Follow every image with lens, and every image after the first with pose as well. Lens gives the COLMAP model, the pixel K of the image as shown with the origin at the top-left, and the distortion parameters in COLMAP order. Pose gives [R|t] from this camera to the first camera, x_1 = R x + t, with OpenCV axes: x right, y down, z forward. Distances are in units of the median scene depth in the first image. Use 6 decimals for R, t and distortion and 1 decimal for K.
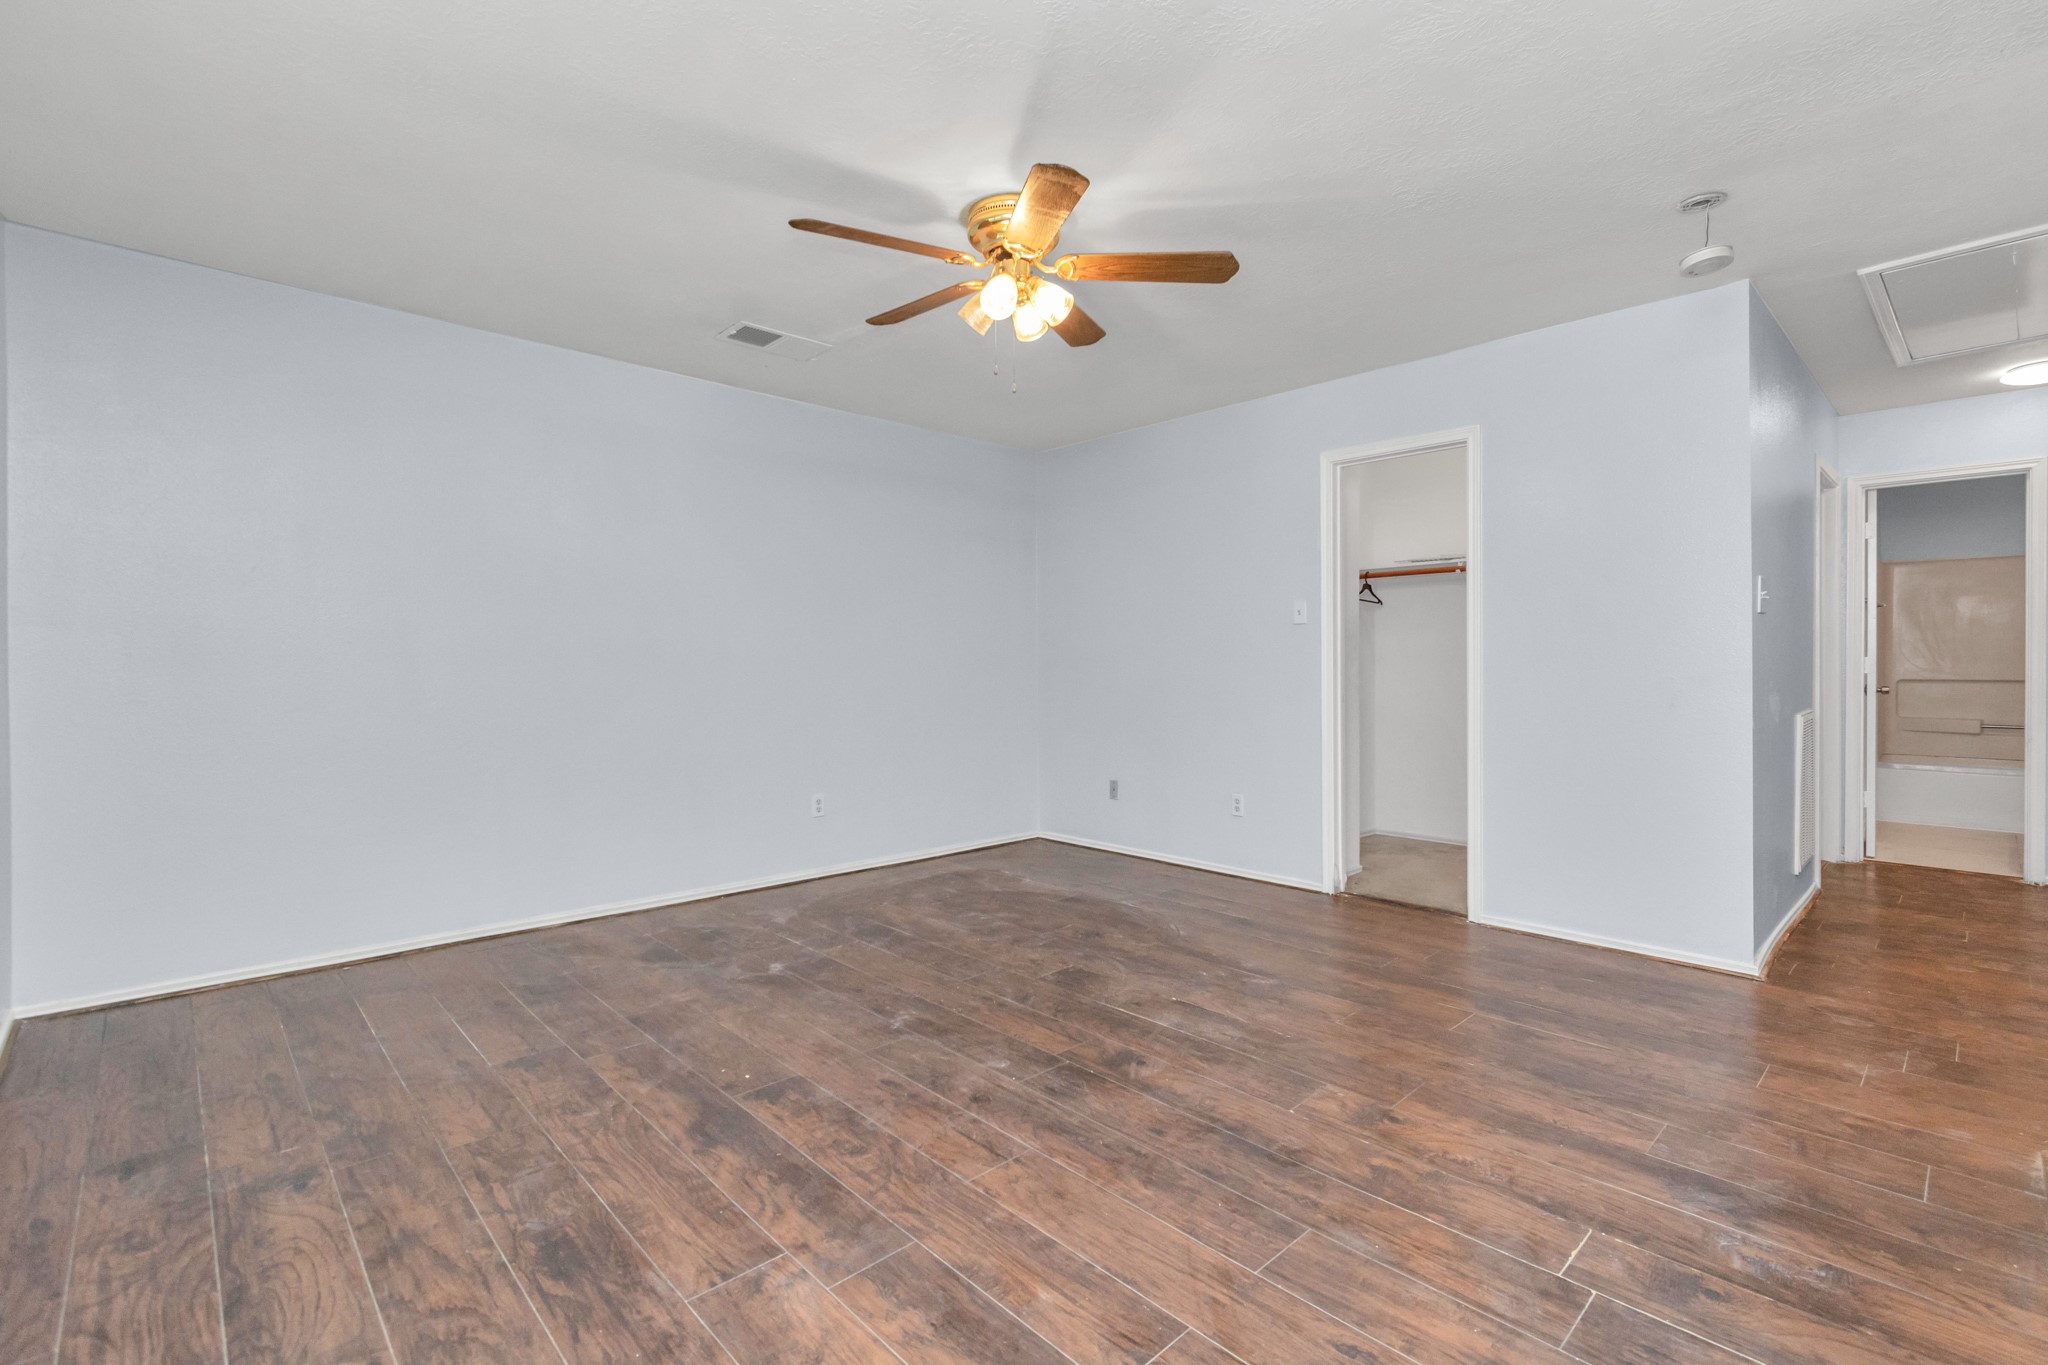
lens RADIAL K [[925.2, 0, 1038.2], [0, 925.2, 670.9], [0, 0, 1]] dist [0.000508, -0.000486]
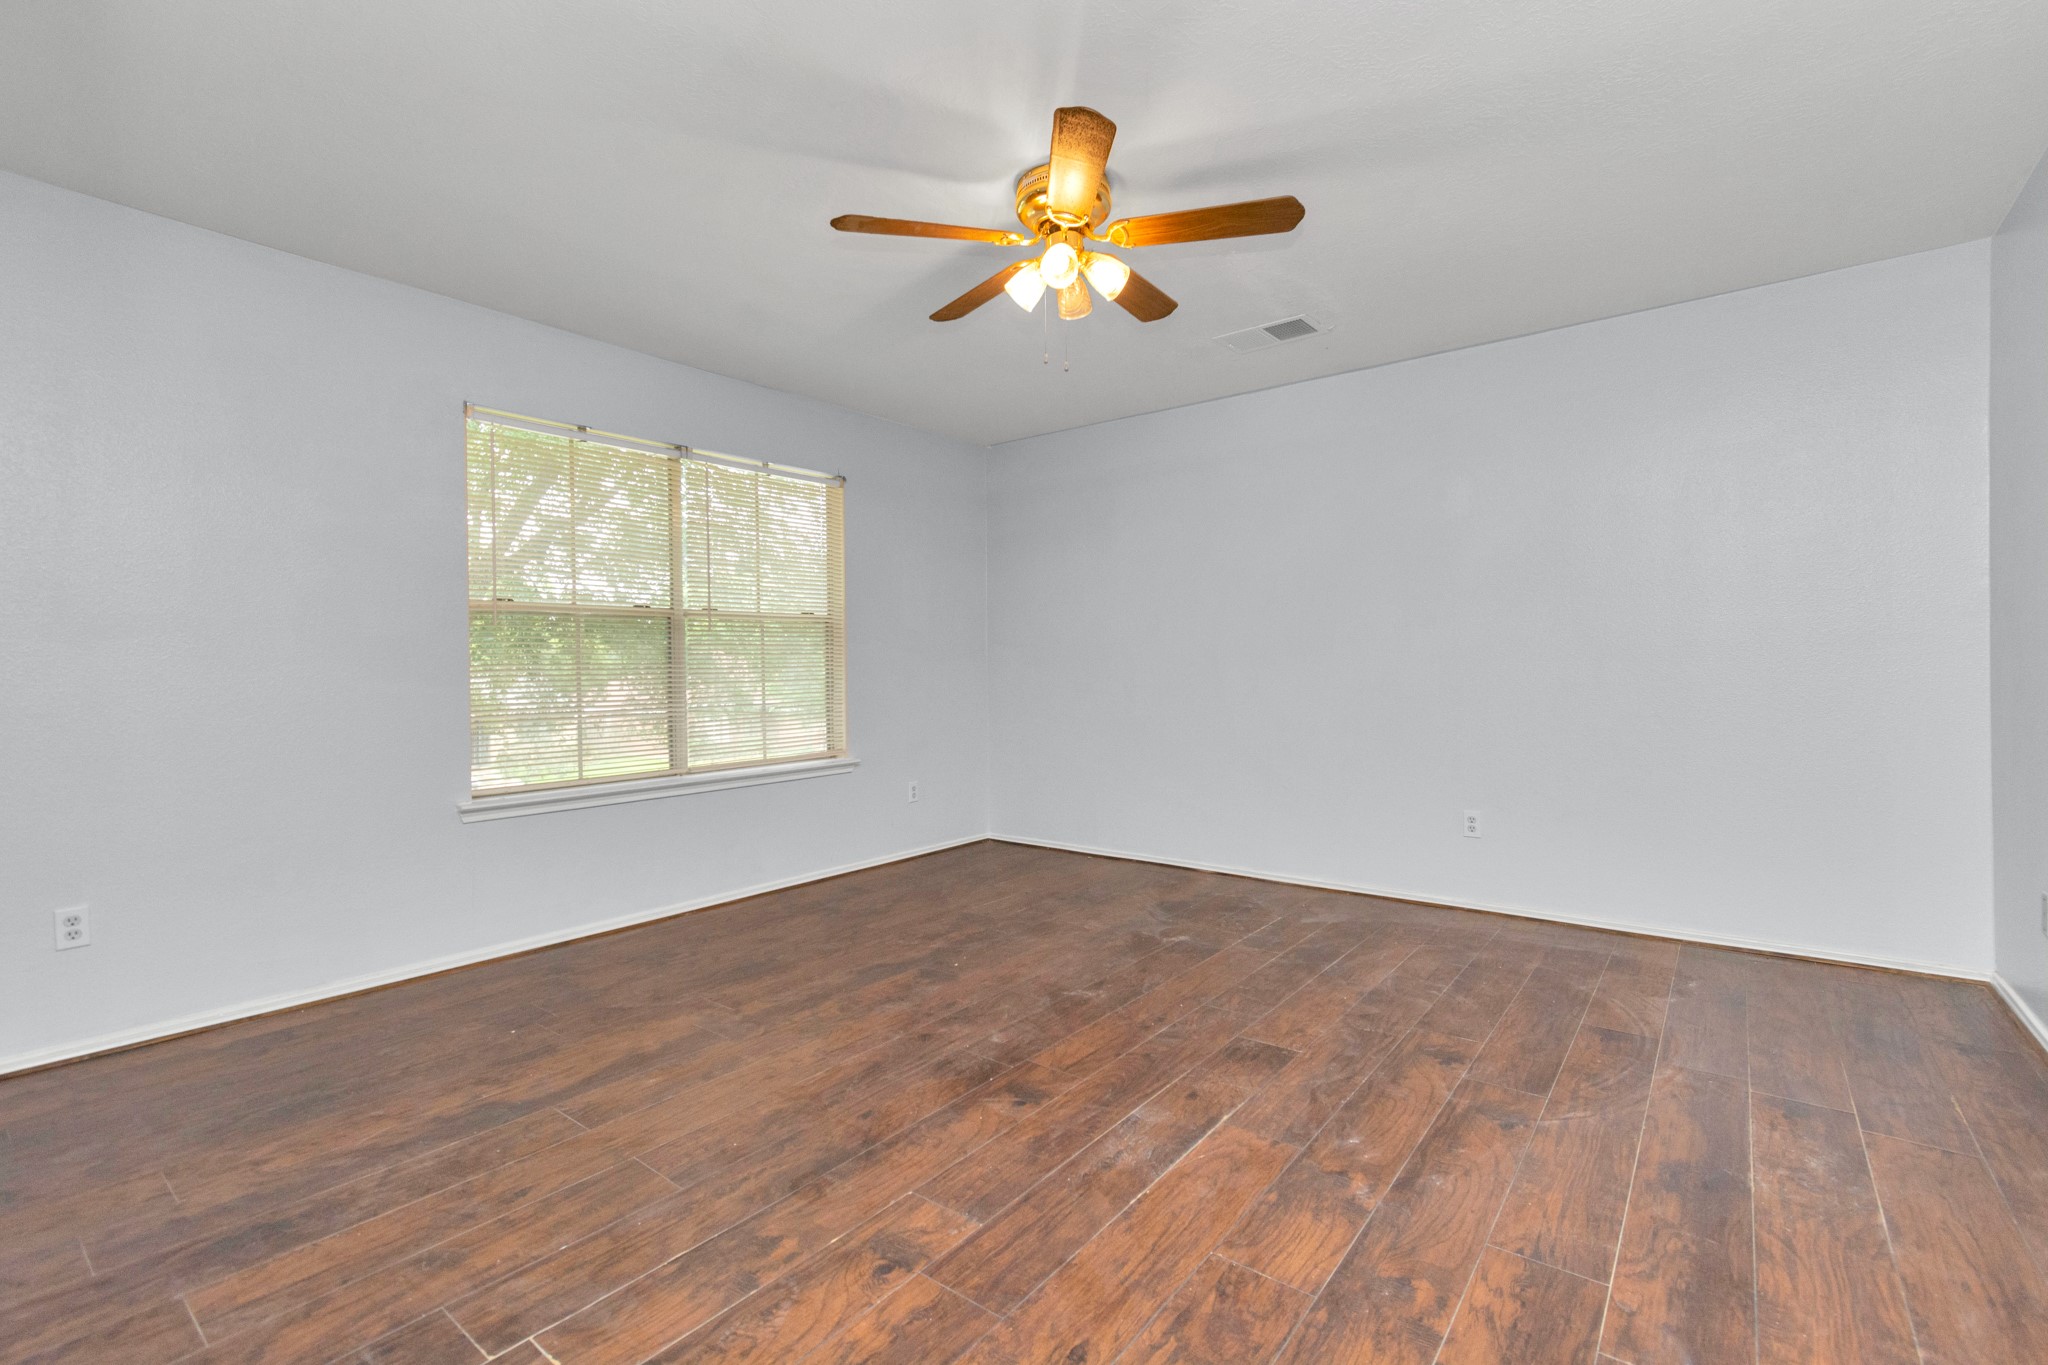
lens RADIAL K [[887.7, 0, 1042.5], [0, 887.7, 682.6], [0, 0, 1]] dist [-0.001495, 0.000077]
pose [[0.151121, 0.014420, -0.988410, 1.033934], [0.000796, 0.999892, 0.014709, -0.003301], [0.988515, -0.003009, 0.151093, 0.948326]]
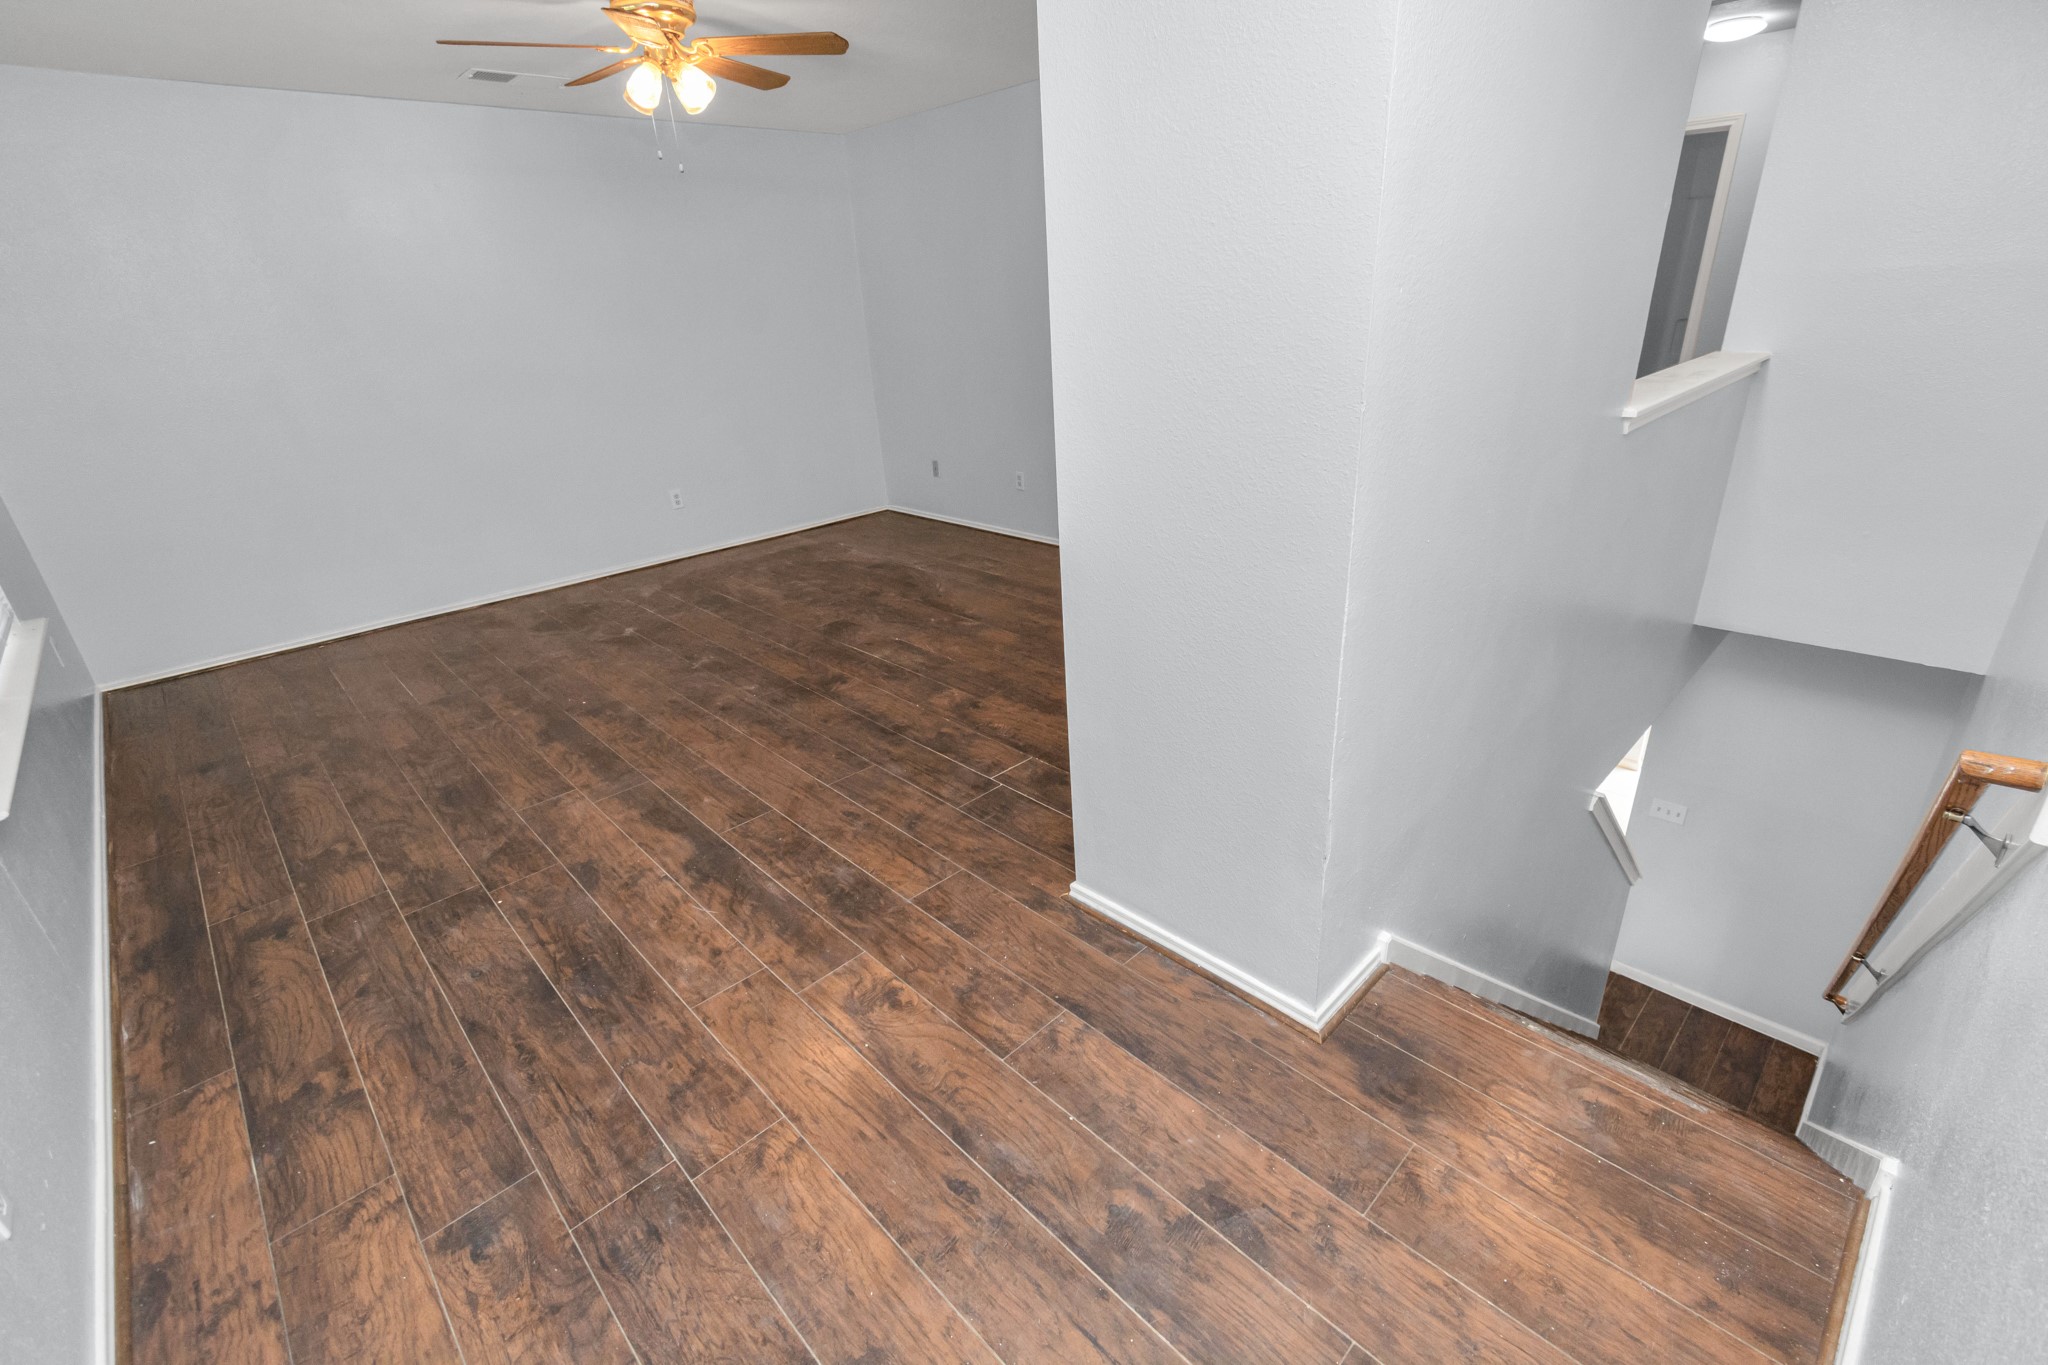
lens RADIAL K [[901.9, 0, 1035.8], [0, 901.9, 682.1], [0, 0, 1]] dist [0.003606, -0.000283]
pose [[0.998745, -0.049337, -0.008637, 0.468723], [0.048788, 0.919238, 0.390667, -0.152075], [-0.011335, -0.390598, 0.920491, -0.400435]]
